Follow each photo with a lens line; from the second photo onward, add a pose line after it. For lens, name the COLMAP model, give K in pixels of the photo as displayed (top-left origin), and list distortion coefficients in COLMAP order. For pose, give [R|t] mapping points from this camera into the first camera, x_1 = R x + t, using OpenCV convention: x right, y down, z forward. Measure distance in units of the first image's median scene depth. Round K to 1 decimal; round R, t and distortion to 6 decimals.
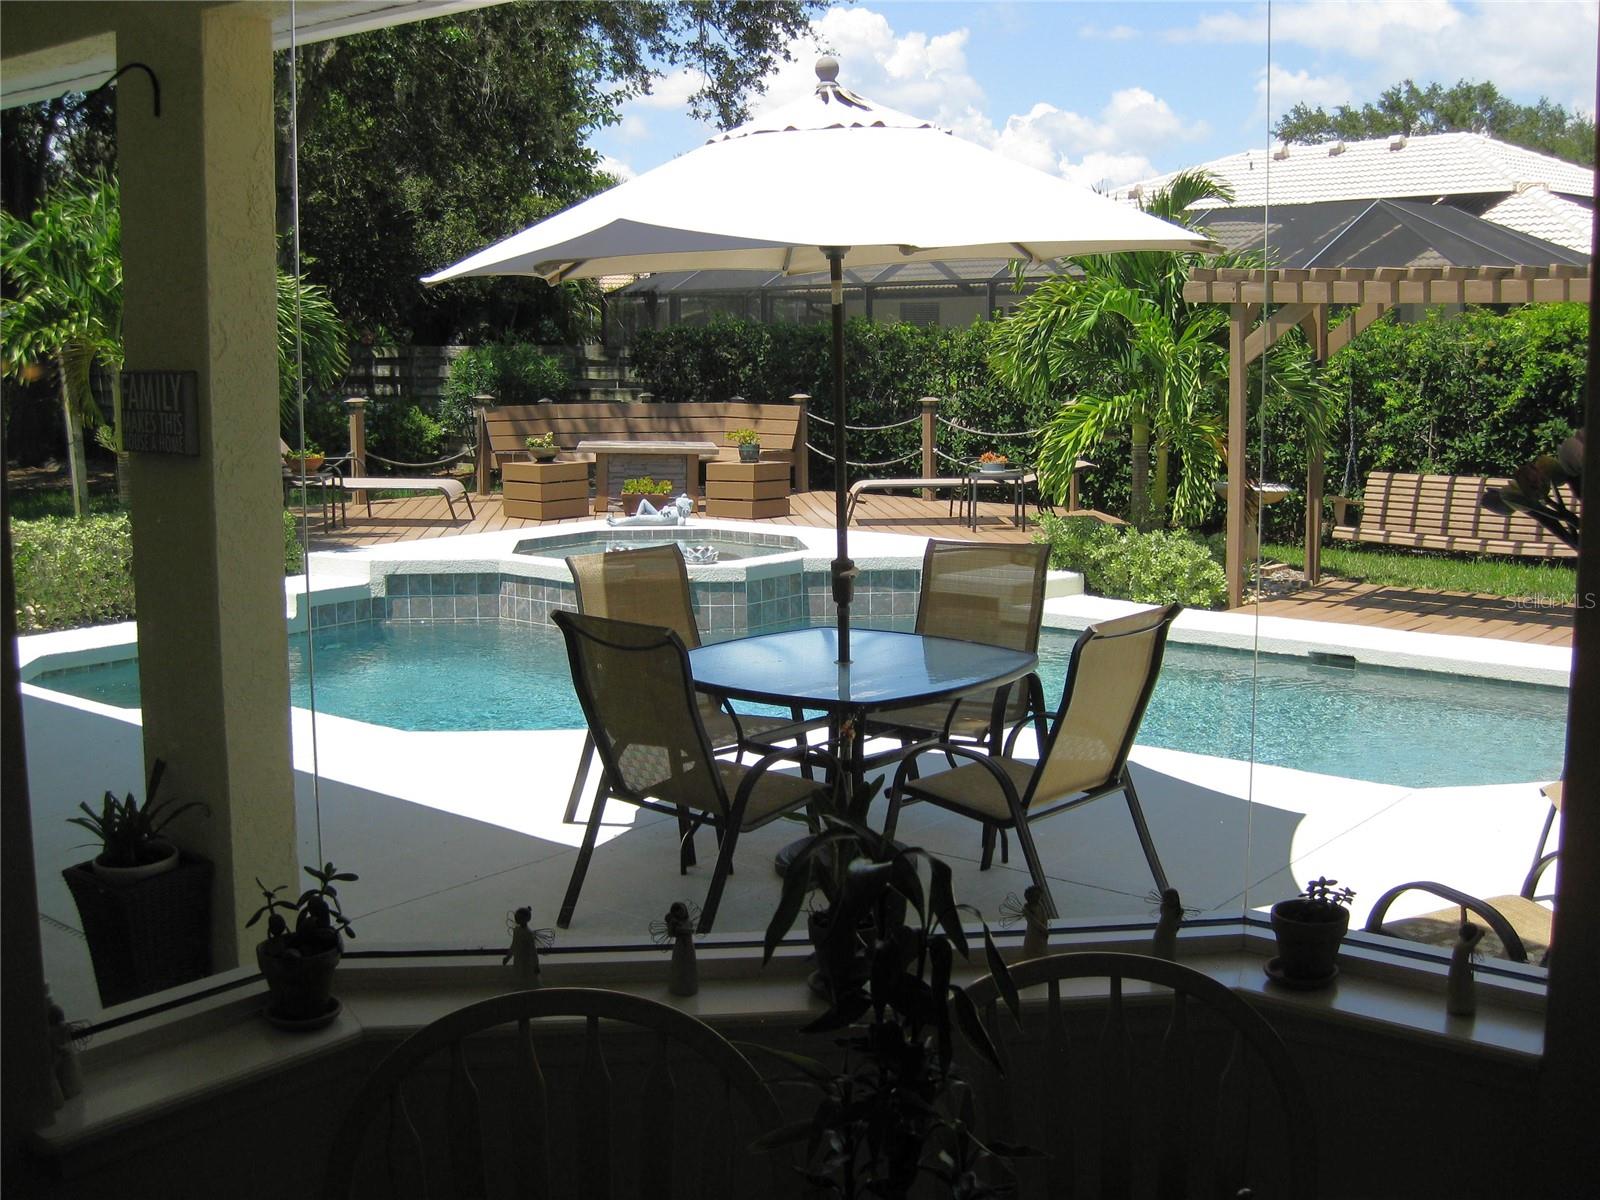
lens RADIAL K [[1785.2, 0, 801.9], [0, 1785.2, 586.4], [0, 0, 1]] dist [-0.153388, 0.000000]
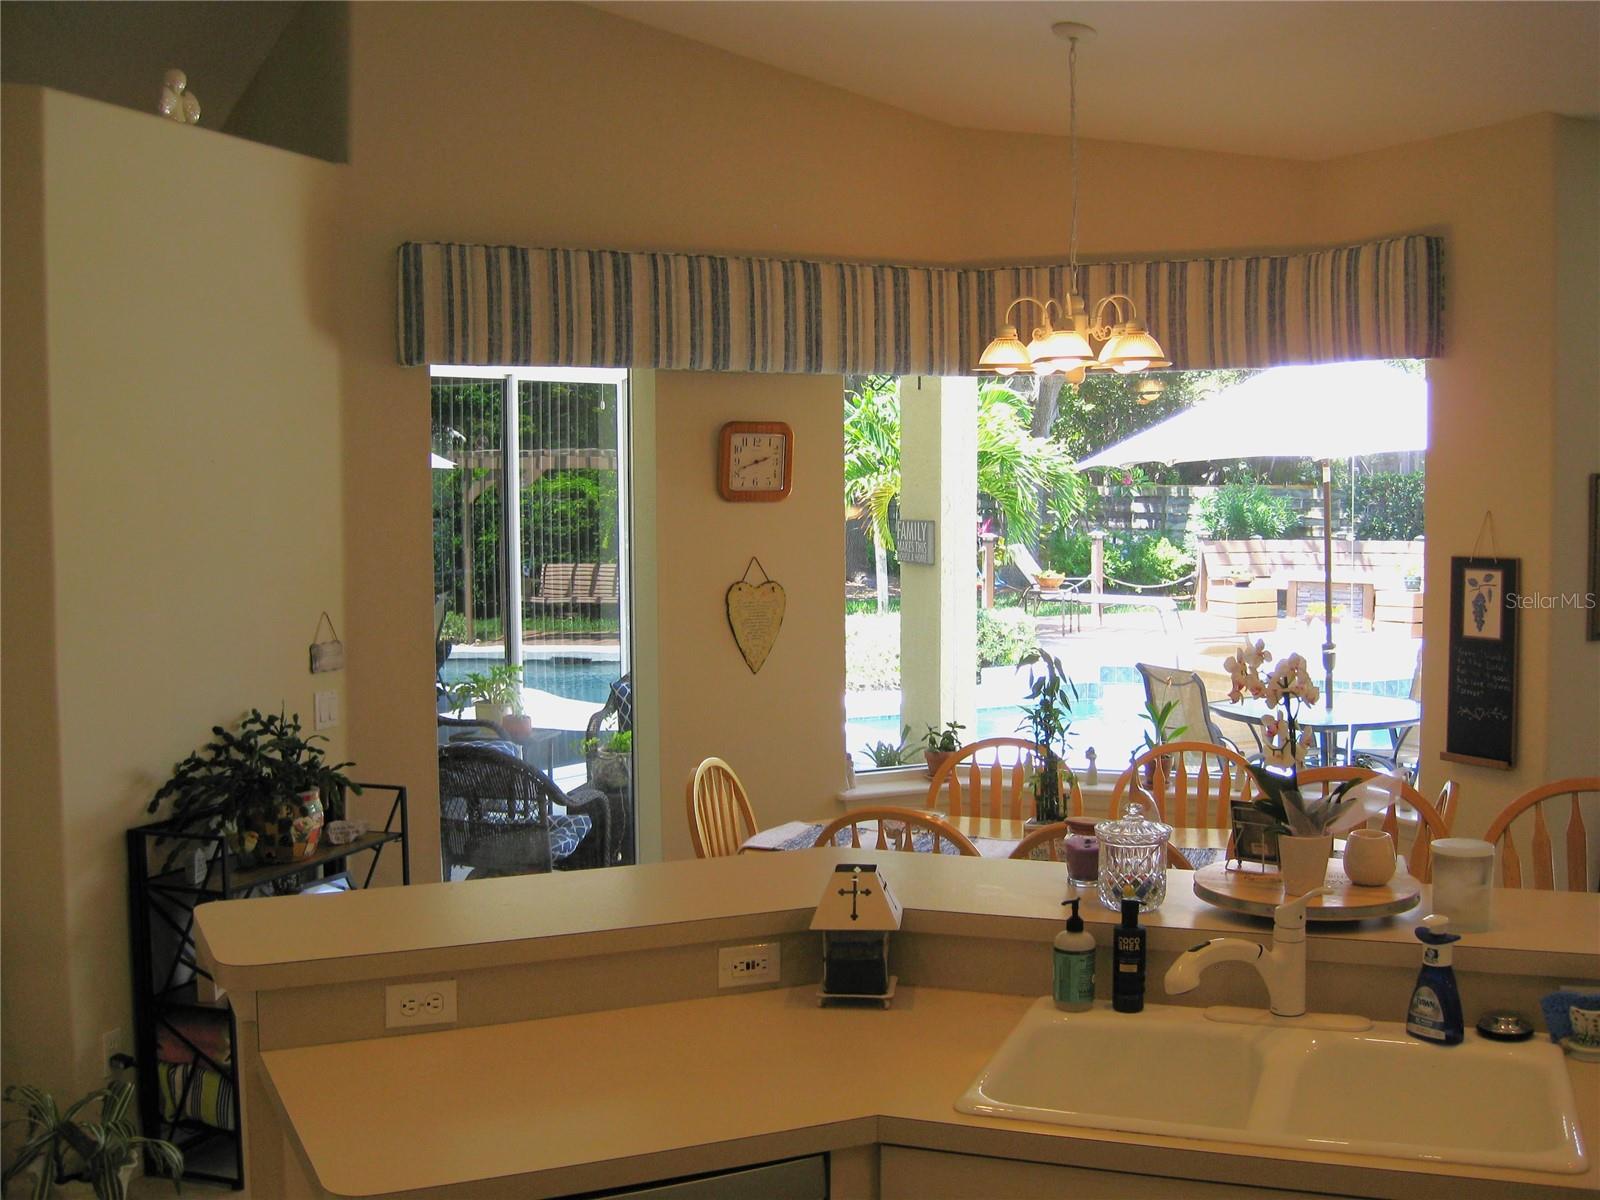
lens RADIAL K [[1785.2, 0, 799.5], [0, 1785.2, 598.1], [0, 0, 1]] dist [-0.153388, 0.000000]
pose [[0.903122, 0.027363, -0.428511, 0.098775], [-0.056092, 0.996934, -0.054558, 0.021052], [0.425704, 0.073308, 0.901888, -0.225612]]
